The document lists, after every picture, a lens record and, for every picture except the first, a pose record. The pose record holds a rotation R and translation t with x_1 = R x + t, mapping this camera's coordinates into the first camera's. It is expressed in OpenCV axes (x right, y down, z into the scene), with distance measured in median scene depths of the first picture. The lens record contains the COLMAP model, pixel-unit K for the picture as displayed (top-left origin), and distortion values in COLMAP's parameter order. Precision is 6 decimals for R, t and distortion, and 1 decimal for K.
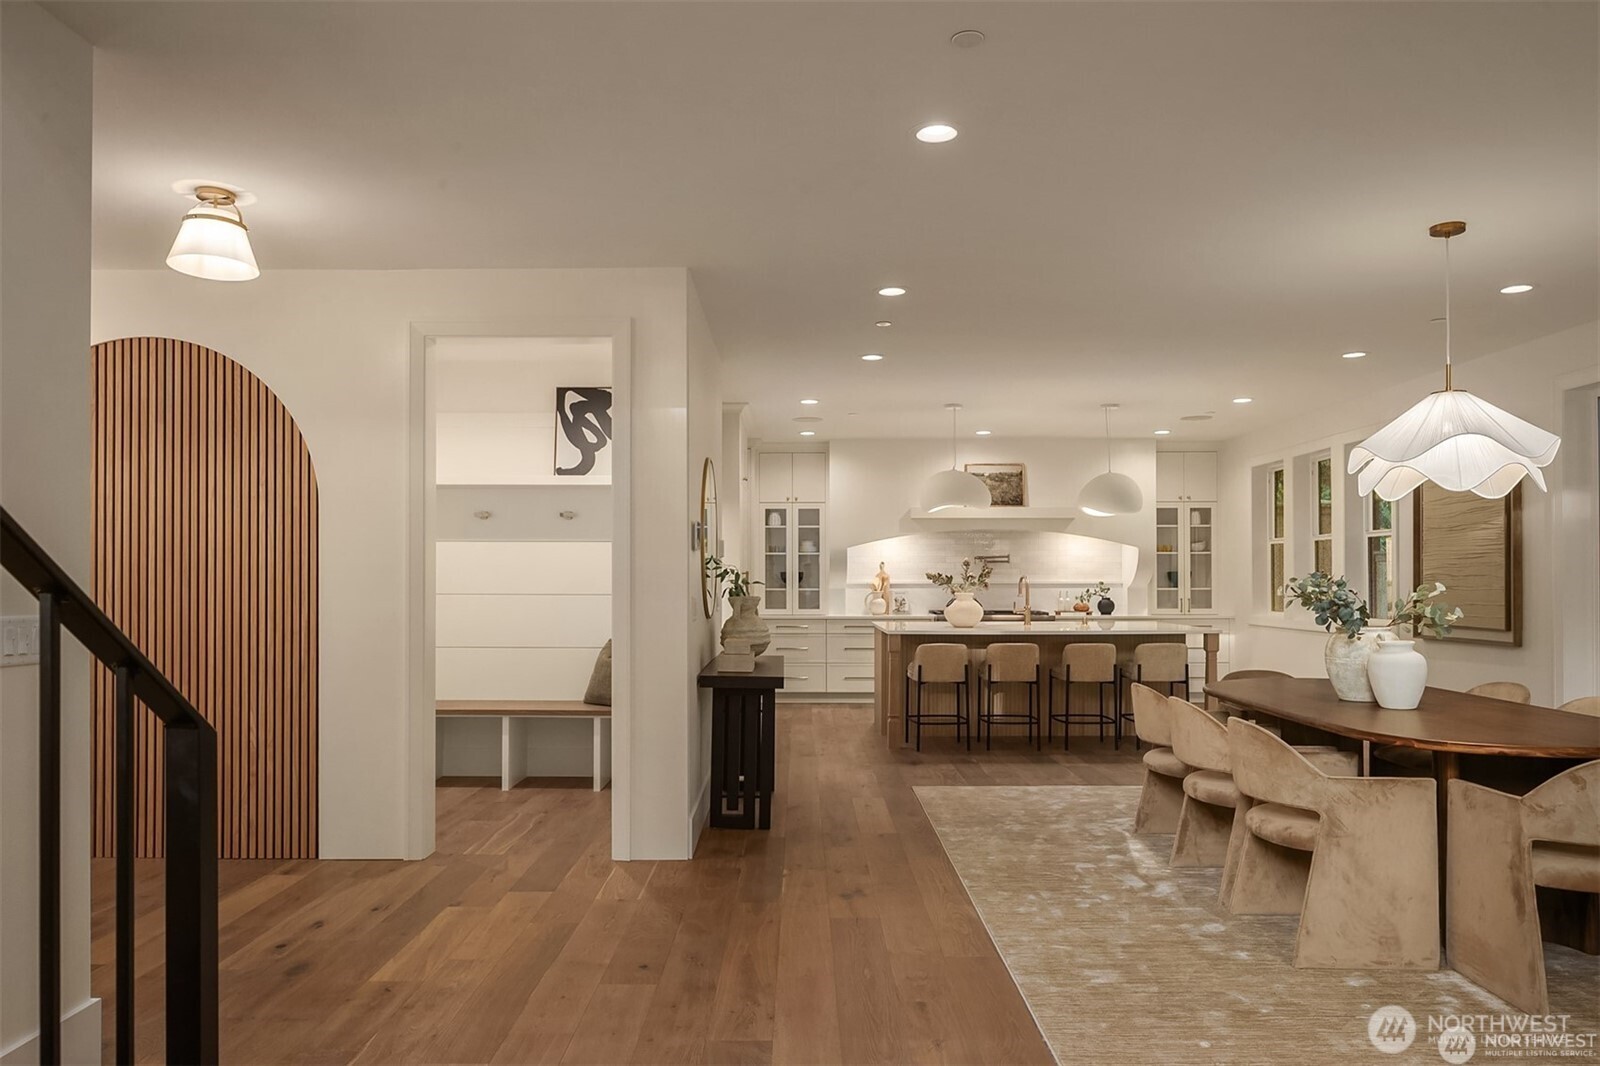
lens RADIAL K [[1115.9, 0, 799.3], [0, 1115.9, 546.1], [0, 0, 1]] dist [0.001708, 0.000689]
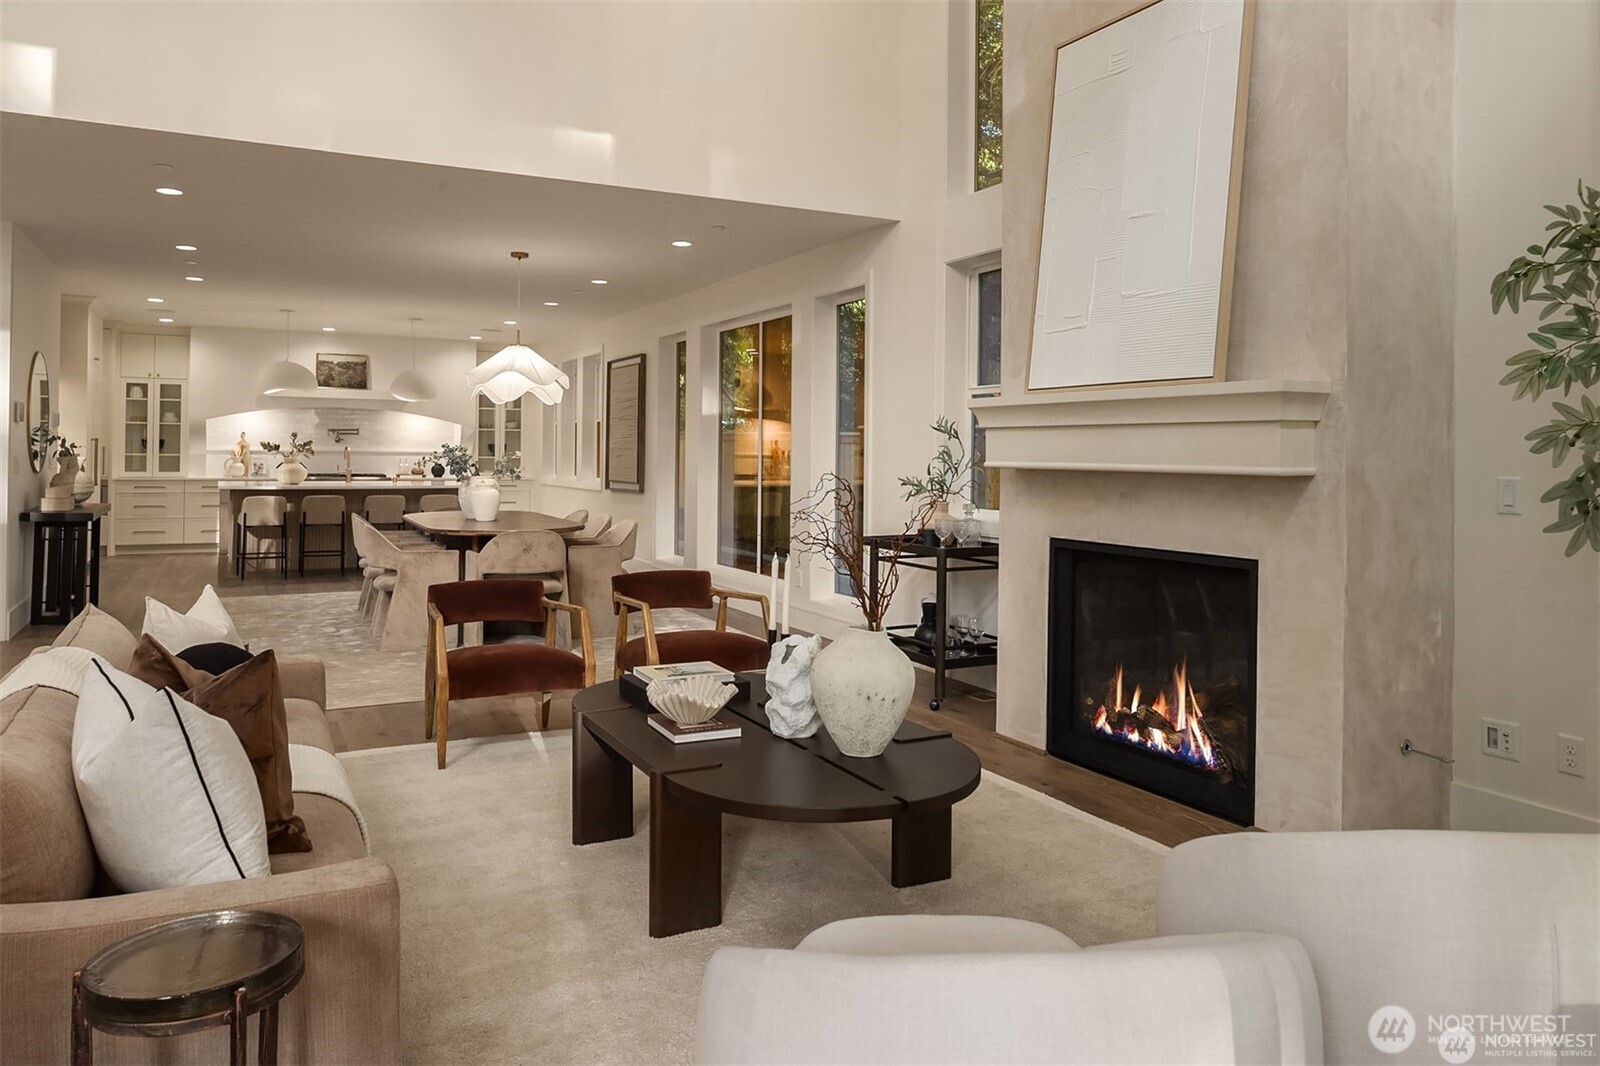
lens RADIAL K [[1115.9, 0, 797.0], [0, 1115.9, 438.3], [0, 0, 1]] dist [0.001708, 0.000689]
pose [[0.892714, 0.017593, 0.450279, 0.069950], [-0.025657, 0.999601, 0.011810, -0.008275], [-0.449892, -0.022096, 0.892810, -0.323246]]
